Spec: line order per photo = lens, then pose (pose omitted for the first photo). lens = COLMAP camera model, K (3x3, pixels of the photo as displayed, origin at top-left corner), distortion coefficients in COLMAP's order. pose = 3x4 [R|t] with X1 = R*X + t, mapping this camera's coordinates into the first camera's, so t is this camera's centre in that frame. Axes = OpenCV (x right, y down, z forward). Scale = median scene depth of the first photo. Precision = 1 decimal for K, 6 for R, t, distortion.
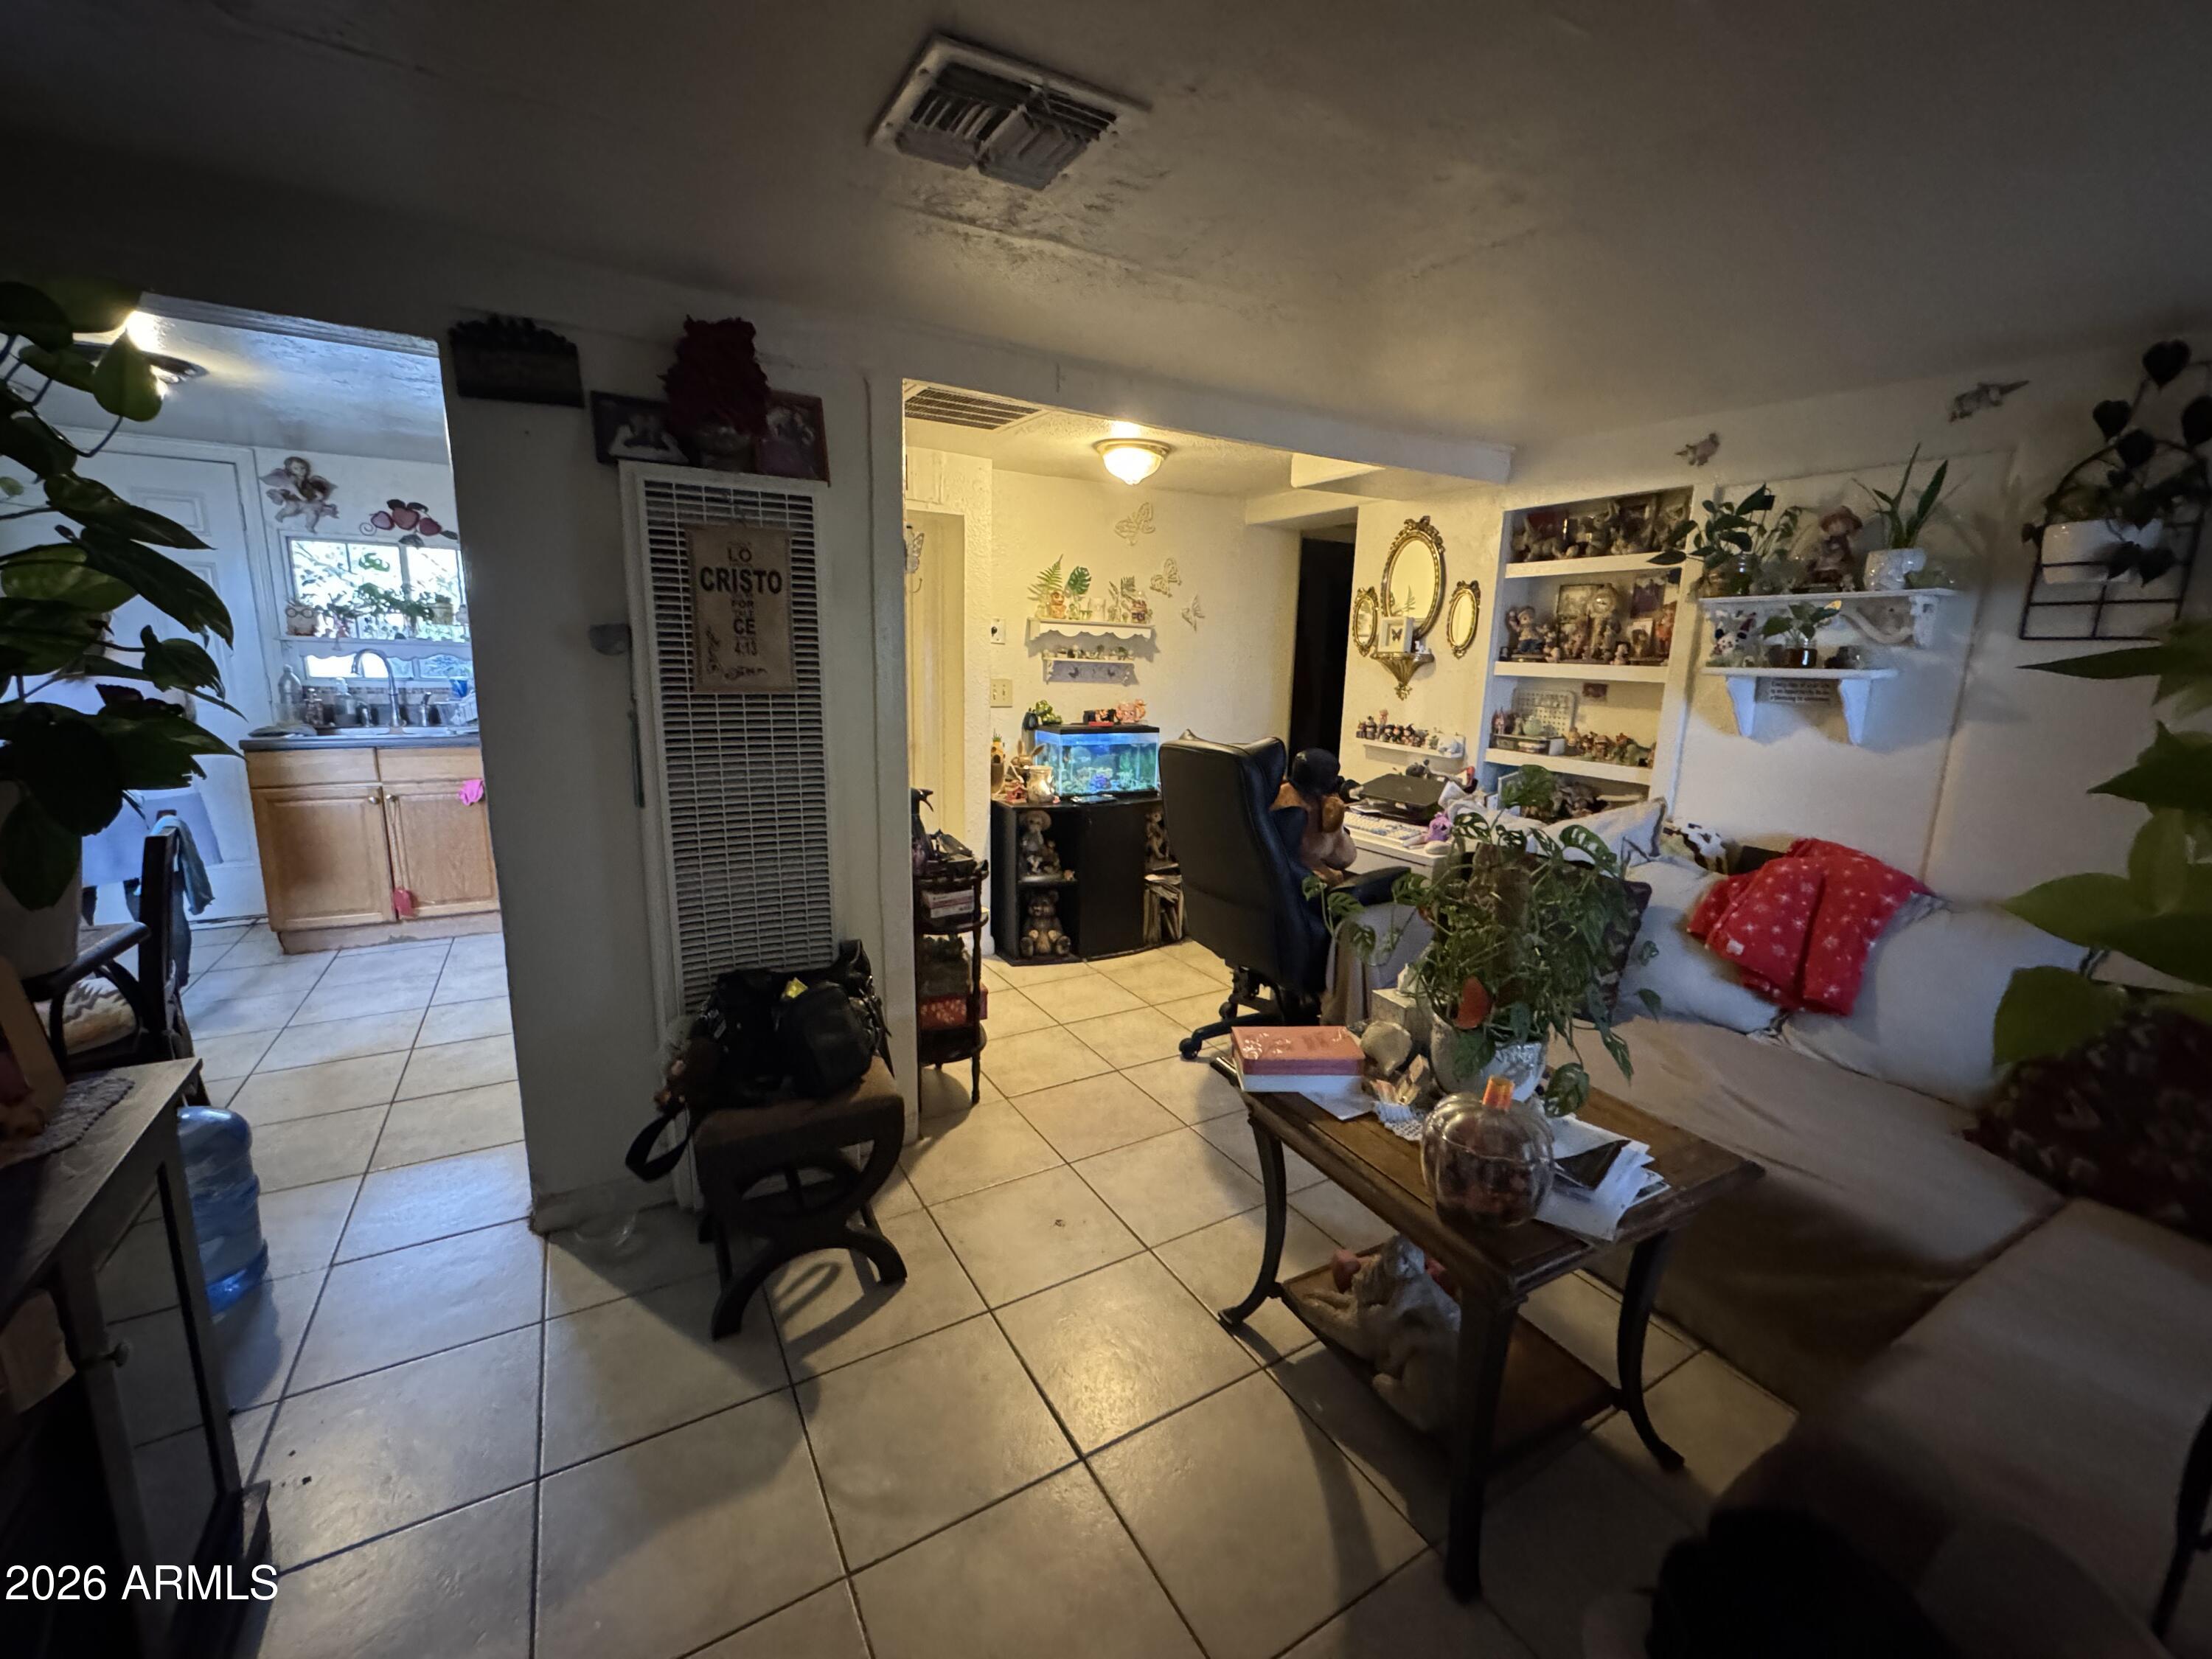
lens RADIAL K [[882.9, 0, 1098.2], [0, 882.9, 828.7], [0, 0, 1]] dist [-0.003919, 0.000378]
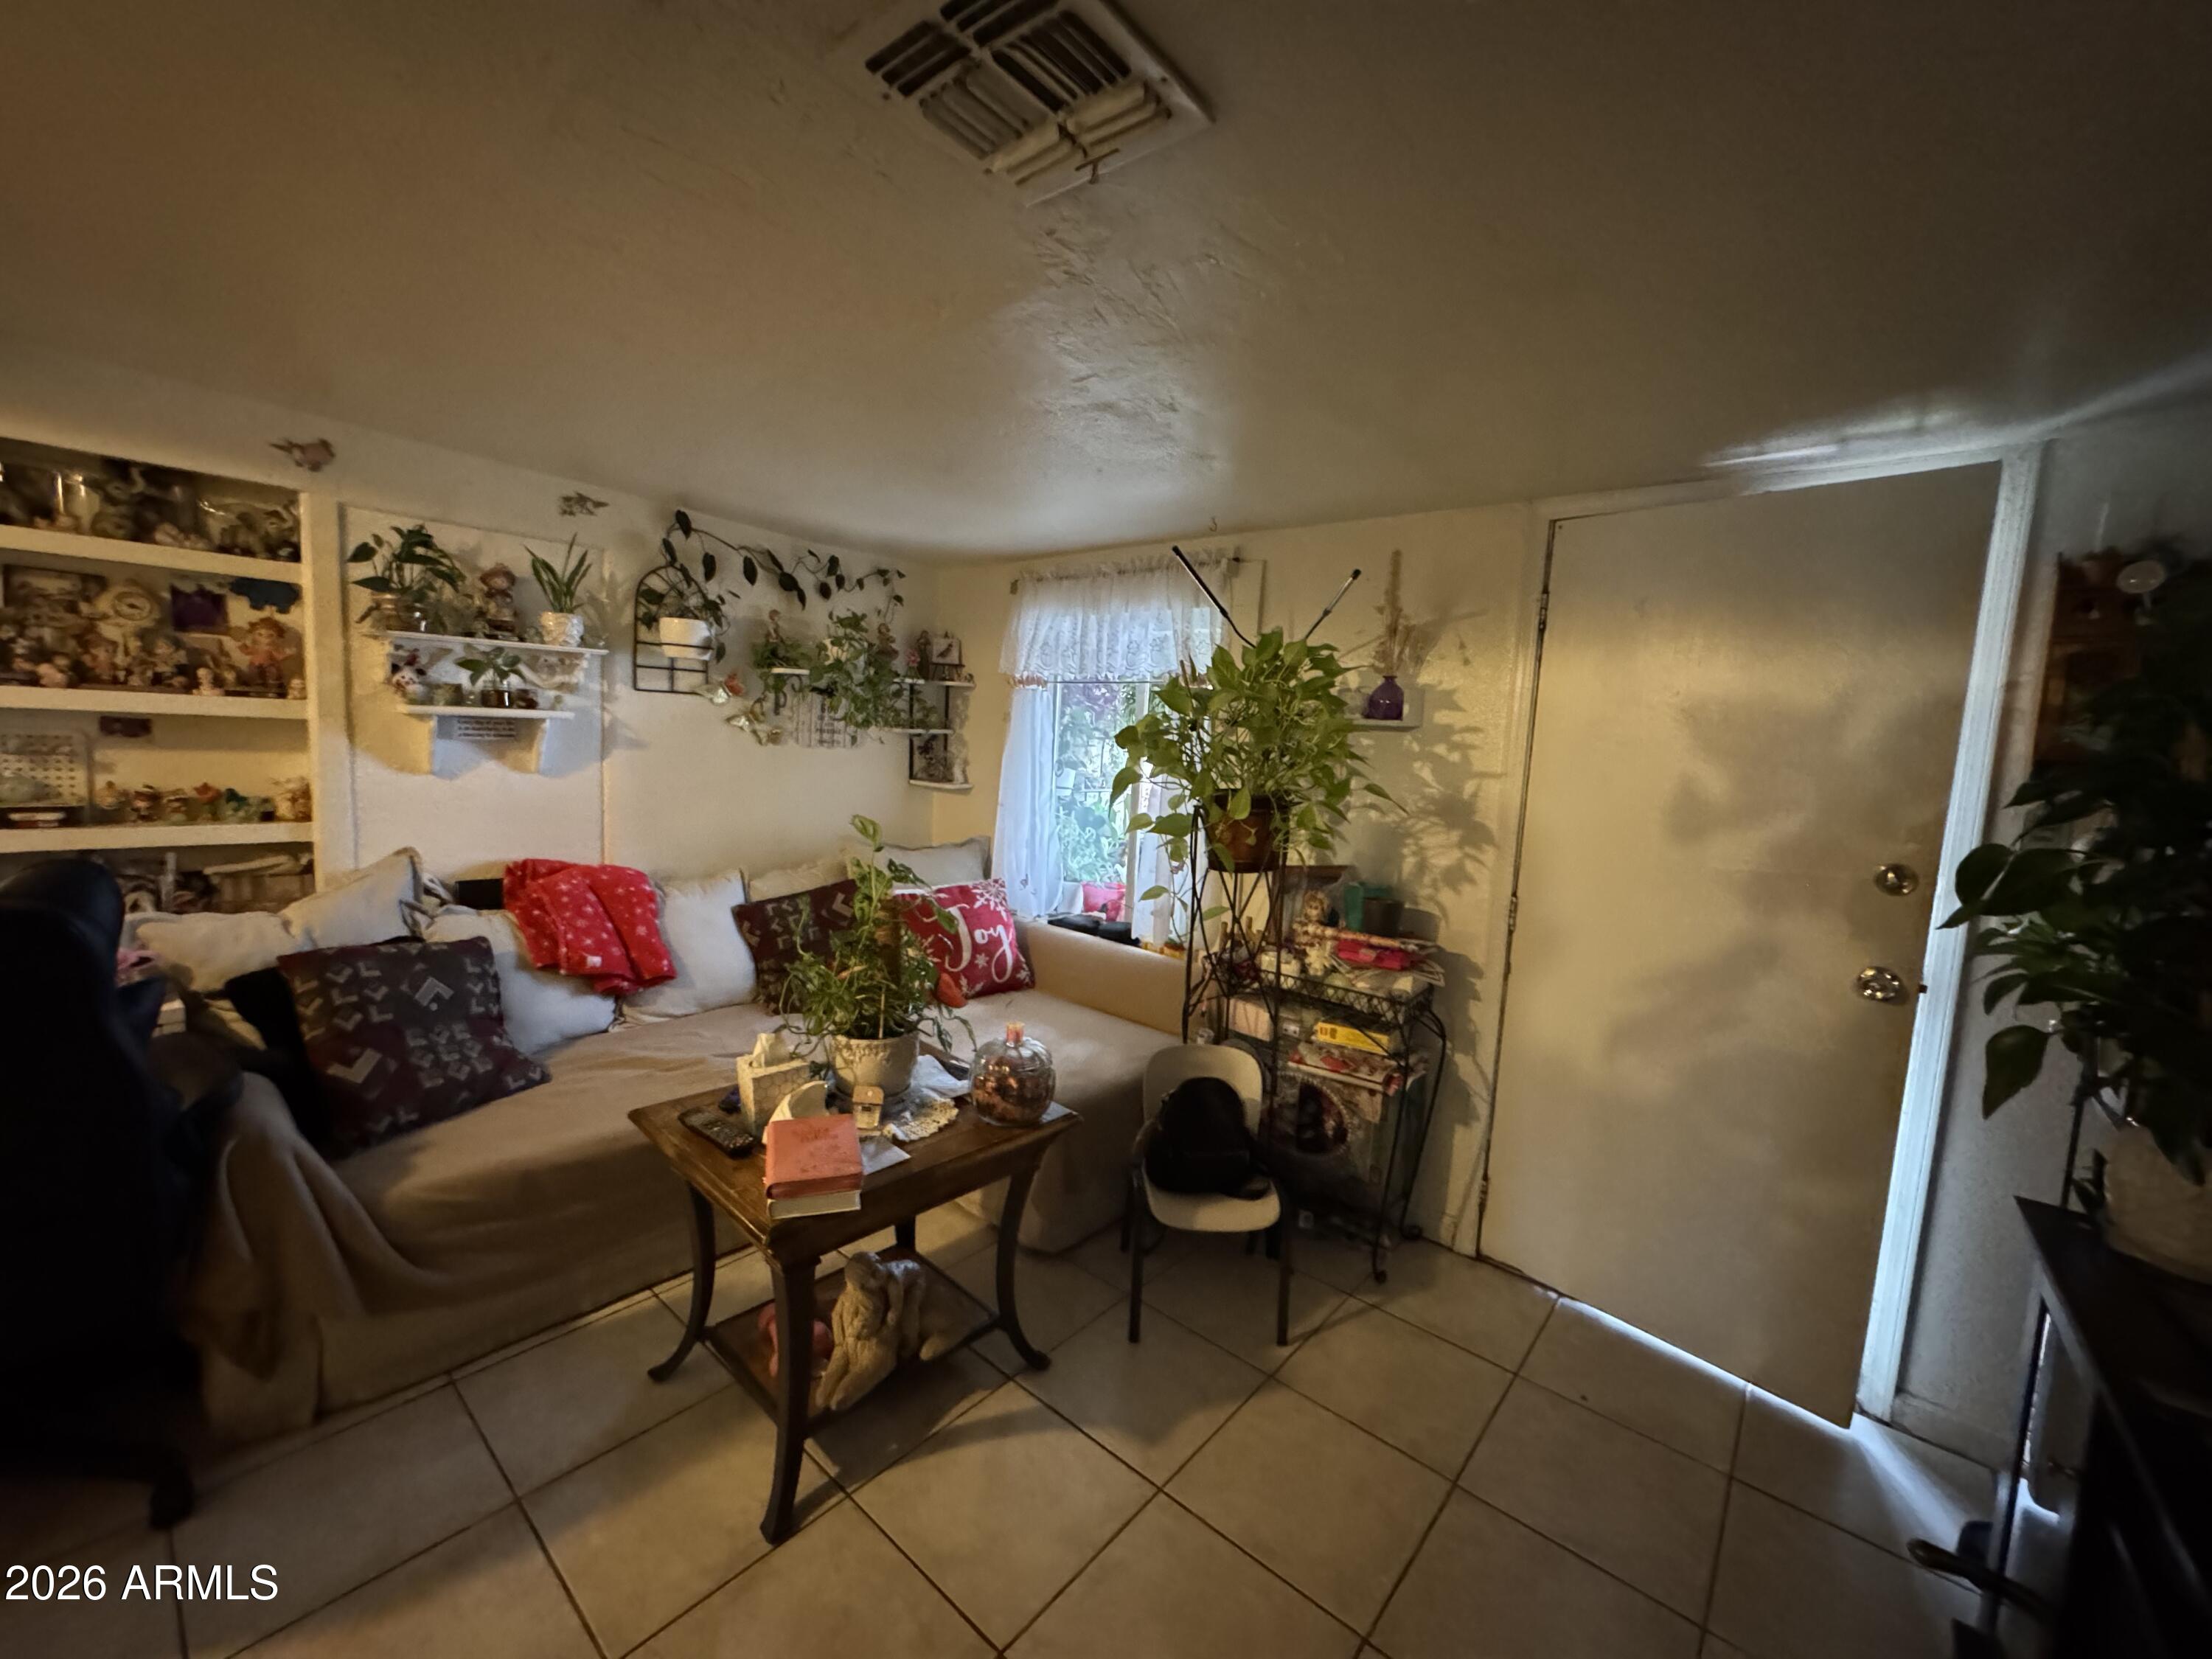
lens RADIAL K [[882.9, 0, 1109.9], [0, 882.9, 828.2], [0, 0, 1]] dist [-0.003919, 0.000378]
pose [[-0.337072, -0.146636, 0.929990, -0.483903], [0.122505, 0.972567, 0.197751, -0.160293], [-0.933475, 0.180584, -0.309862, 0.660391]]
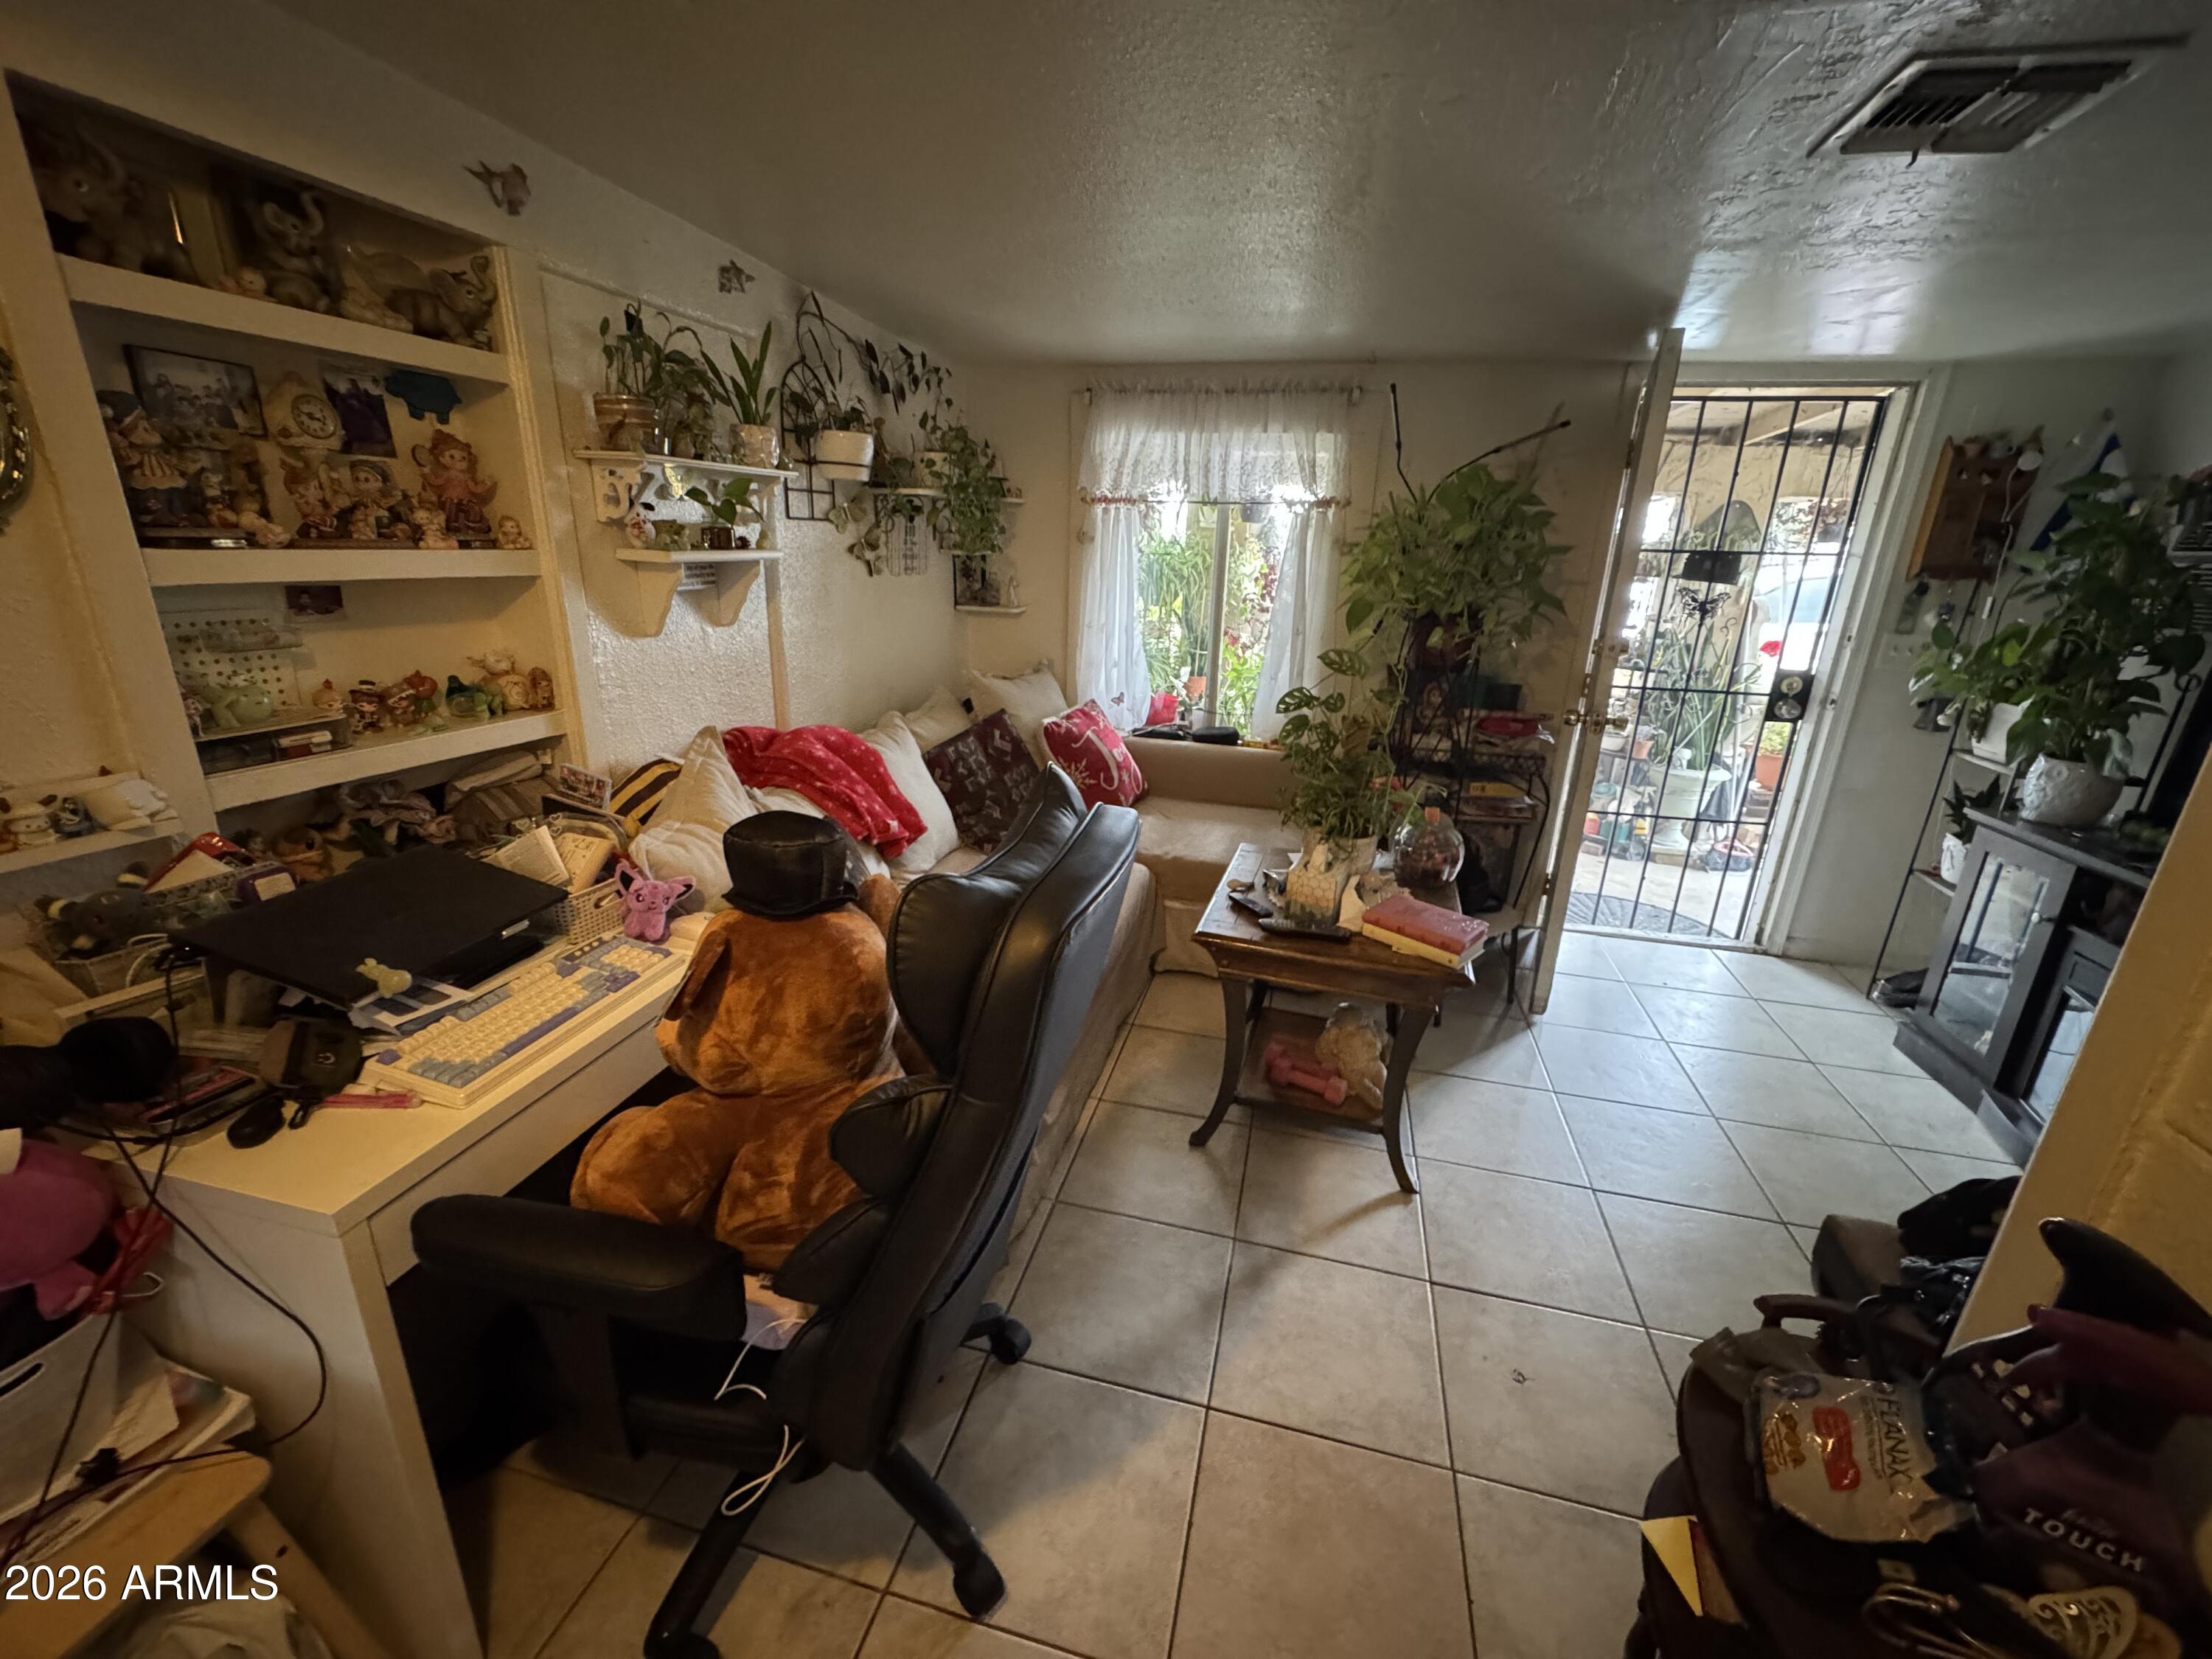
lens RADIAL K [[882.9, 0, 1104.8], [0, 882.9, 830.0], [0, 0, 1]] dist [-0.003919, 0.000378]
pose [[-0.717288, -0.264793, 0.644502, -0.138472], [0.084879, 0.884882, 0.458017, -0.306671], [-0.691588, 0.383235, -0.612239, 1.384837]]
